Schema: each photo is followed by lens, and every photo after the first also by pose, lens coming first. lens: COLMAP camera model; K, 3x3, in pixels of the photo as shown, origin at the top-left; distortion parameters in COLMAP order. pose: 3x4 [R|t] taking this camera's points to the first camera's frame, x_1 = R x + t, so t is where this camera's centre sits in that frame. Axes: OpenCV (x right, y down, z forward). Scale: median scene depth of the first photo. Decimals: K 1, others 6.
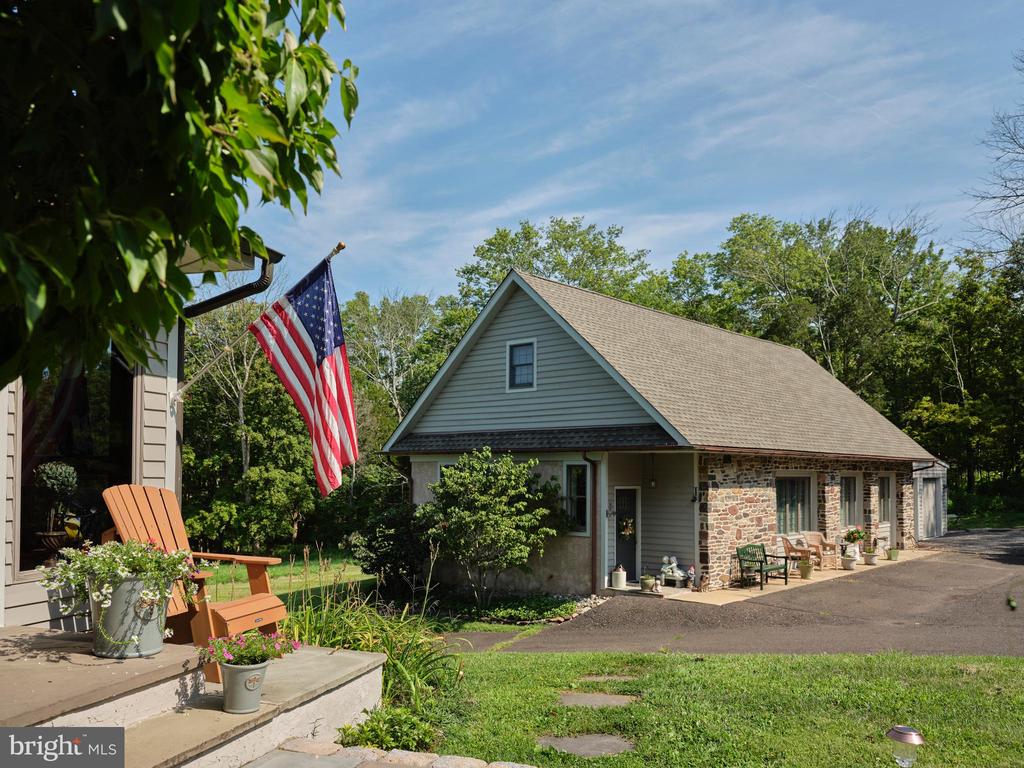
lens RADIAL K [[811.7, 0, 509.7], [0, 811.7, 440.5], [0, 0, 1]] dist [-0.011500, 0.005206]
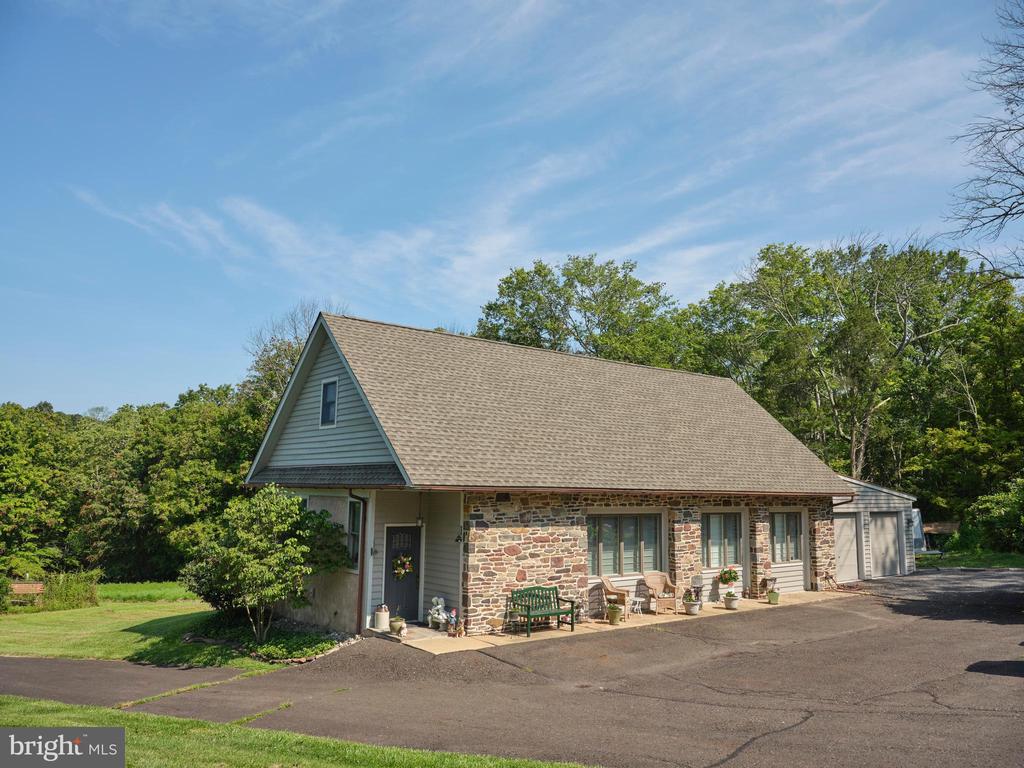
lens RADIAL K [[752.7, 0, 511.2], [0, 752.7, 383.3], [0, 0, 1]] dist [-0.003415, 0.004745]
pose [[0.985739, -0.014080, -0.167691, 0.400693], [-0.003030, 0.994847, -0.101347, -0.020437], [0.168254, 0.100409, 0.980616, 0.089501]]
